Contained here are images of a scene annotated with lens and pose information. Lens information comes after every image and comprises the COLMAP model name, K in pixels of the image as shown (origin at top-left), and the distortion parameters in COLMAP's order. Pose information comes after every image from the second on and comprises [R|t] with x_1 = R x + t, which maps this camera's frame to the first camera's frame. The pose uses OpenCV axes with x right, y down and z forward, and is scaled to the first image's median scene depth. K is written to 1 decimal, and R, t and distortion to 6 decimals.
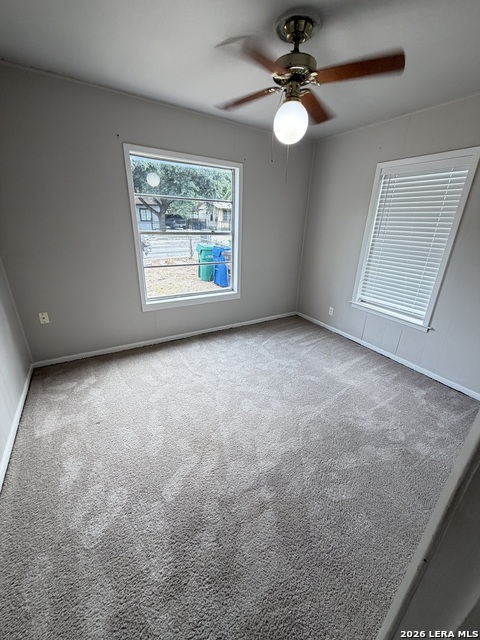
lens RADIAL K [[255.1, 0, 239.0], [0, 255.1, 318.5], [0, 0, 1]] dist [-0.001497, -0.000242]
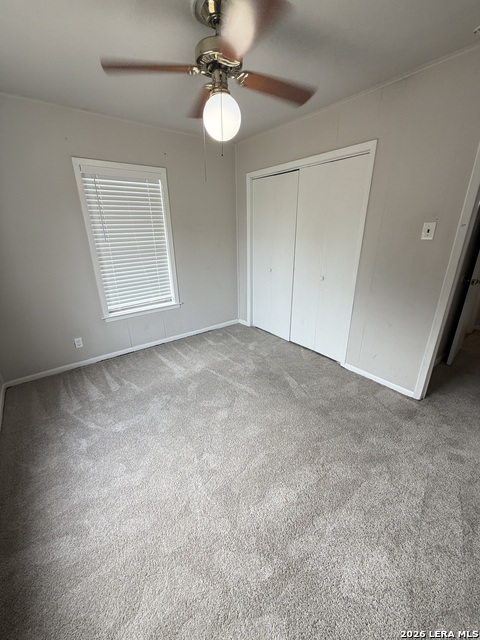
lens RADIAL K [[255.1, 0, 239.0], [0, 255.1, 318.5], [0, 0, 1]] dist [-0.001497, -0.000242]
pose [[-0.131464, -0.365240, 0.921584, -0.460901], [0.367685, 0.845376, 0.387488, -0.254586], [-0.920611, 0.389794, 0.023157, 0.619671]]
